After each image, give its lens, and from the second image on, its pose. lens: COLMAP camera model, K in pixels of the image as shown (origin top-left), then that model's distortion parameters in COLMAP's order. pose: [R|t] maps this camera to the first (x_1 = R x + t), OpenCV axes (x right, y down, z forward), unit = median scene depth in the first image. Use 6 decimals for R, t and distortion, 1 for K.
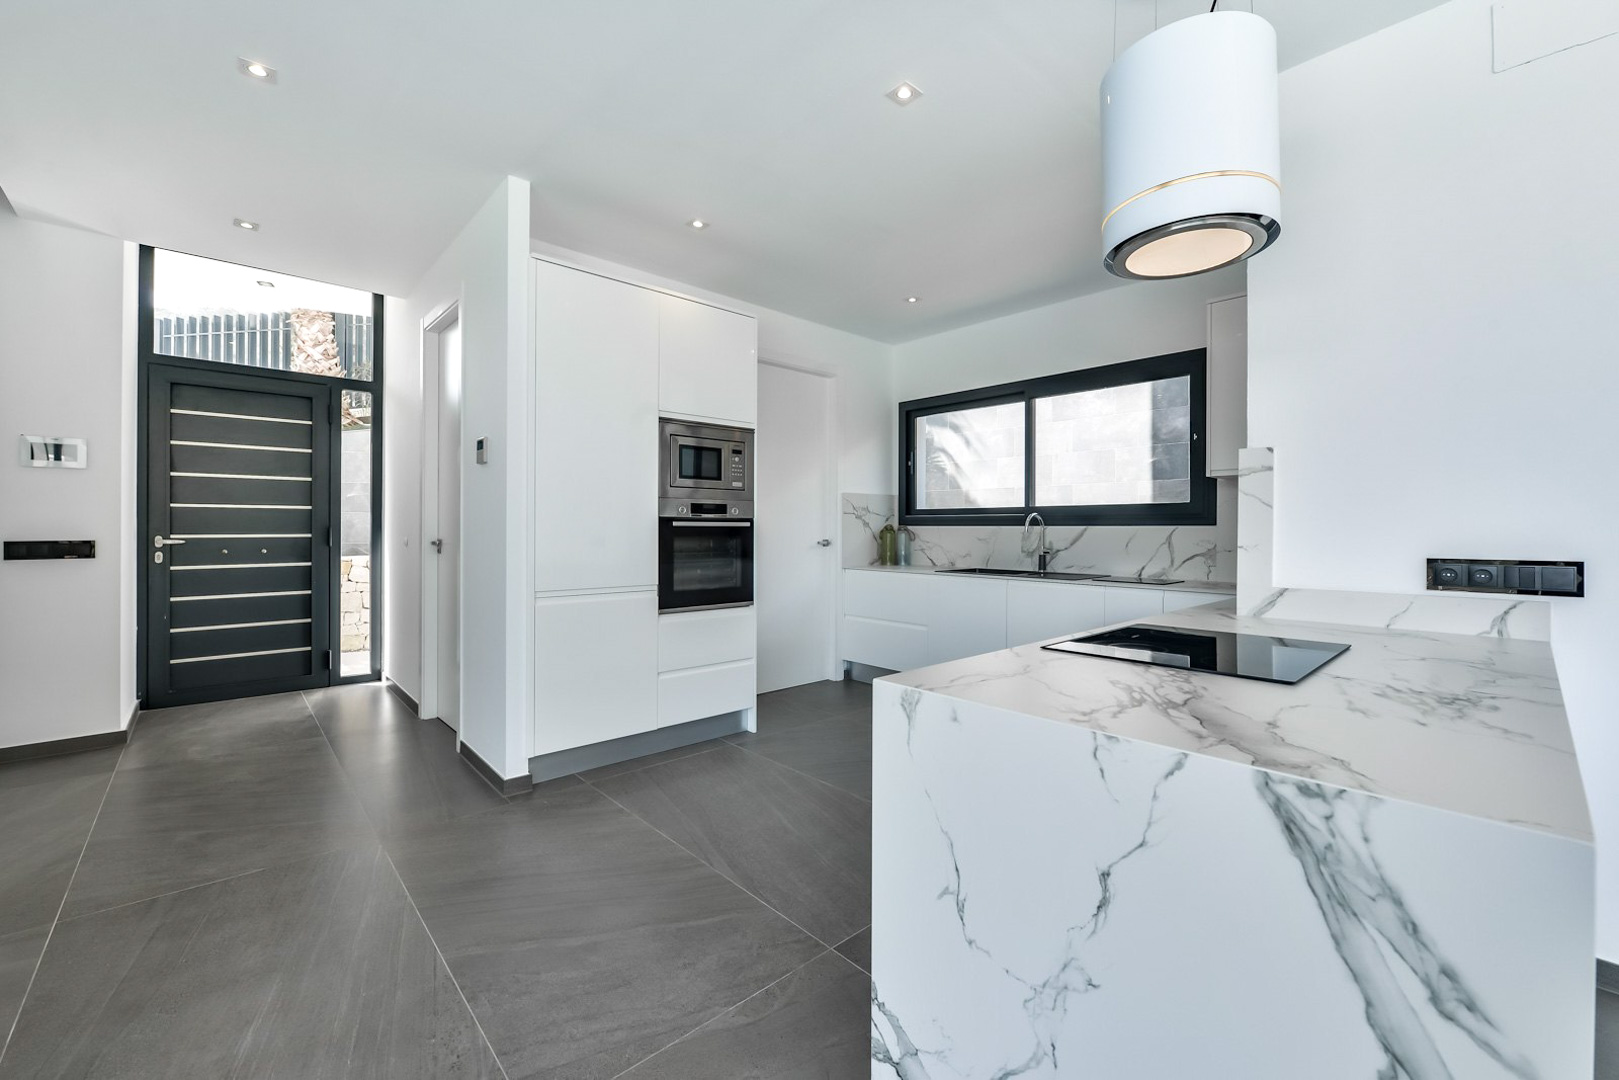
lens RADIAL K [[657.3, 0, 815.8], [0, 657.3, 534.2], [0, 0, 1]] dist [-0.000065, 0.000065]
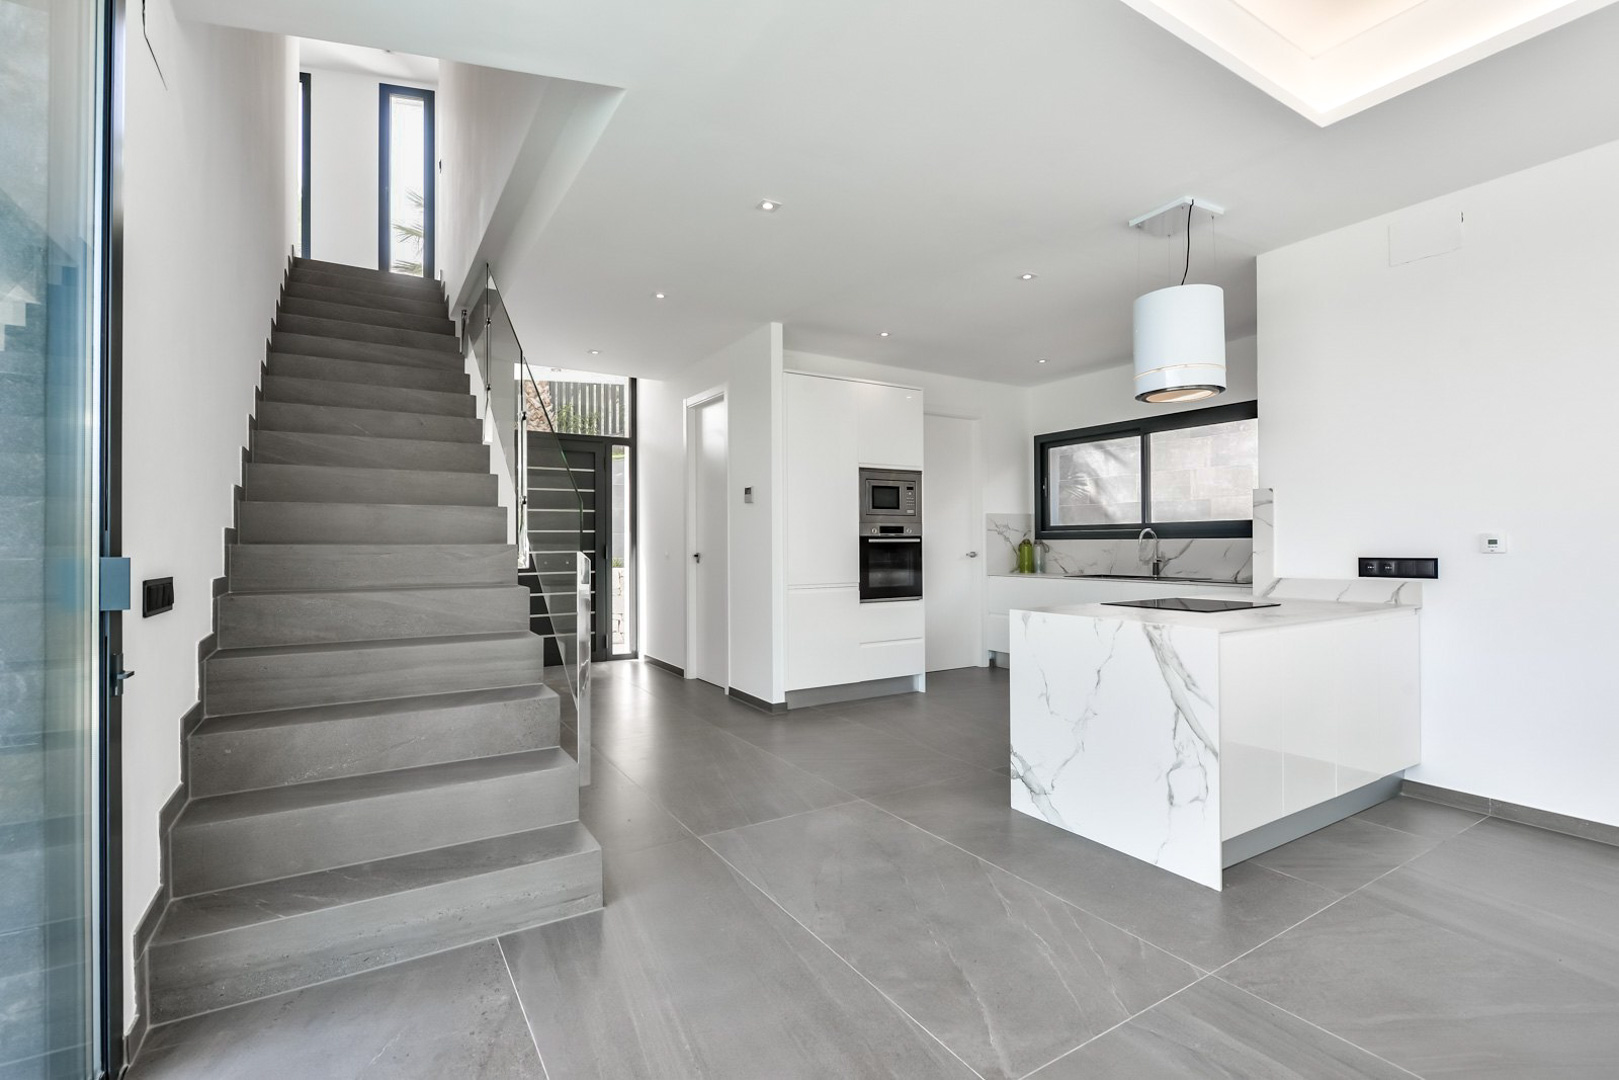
lens RADIAL K [[735.7, 0, 809.5], [0, 735.7, 540.0], [0, 0, 1]] dist [0.000037, 0.000096]
pose [[0.982530, -0.010605, -0.185802, -0.037428], [0.008135, 0.999868, -0.014050, 0.003839], [0.185926, 0.012293, 0.982487, -0.521731]]
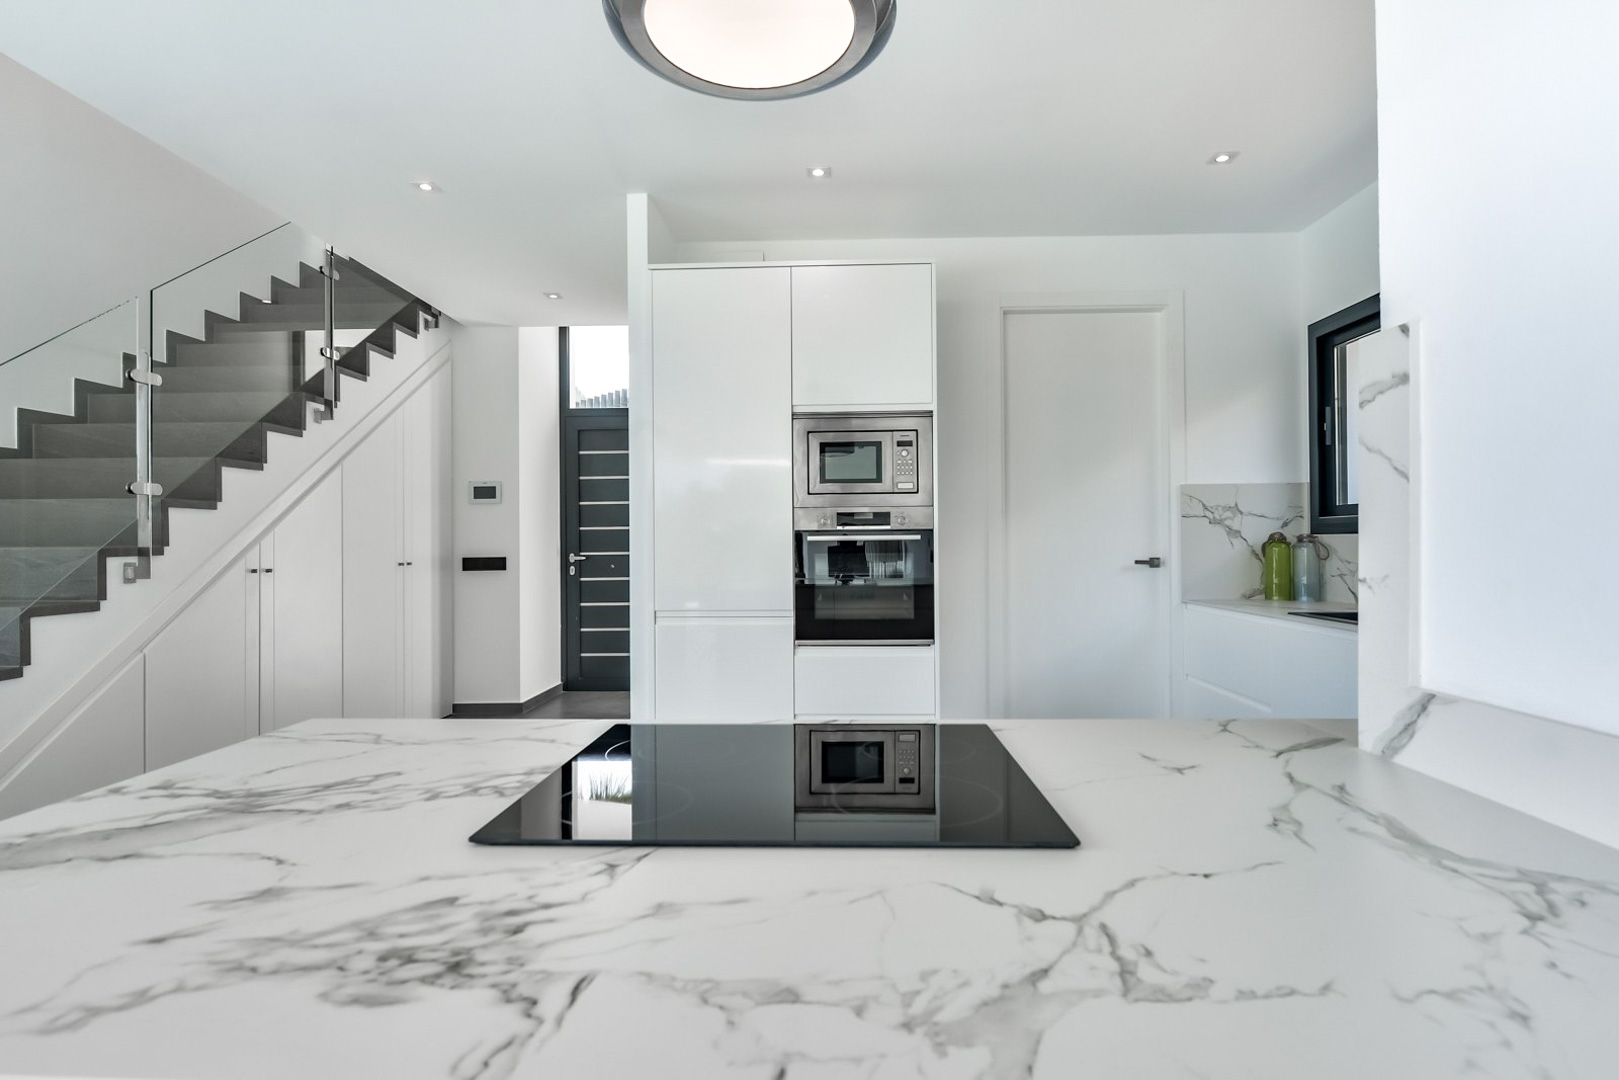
lens RADIAL K [[809.3, 0, 815.0], [0, 809.3, 542.7], [0, 0, 1]] dist [0.001316, 0.000122]
pose [[0.713900, -0.010243, -0.700172, 0.433907], [0.004958, 0.999942, -0.009572, -0.000410], [0.700230, 0.003362, 0.713910, 0.233295]]
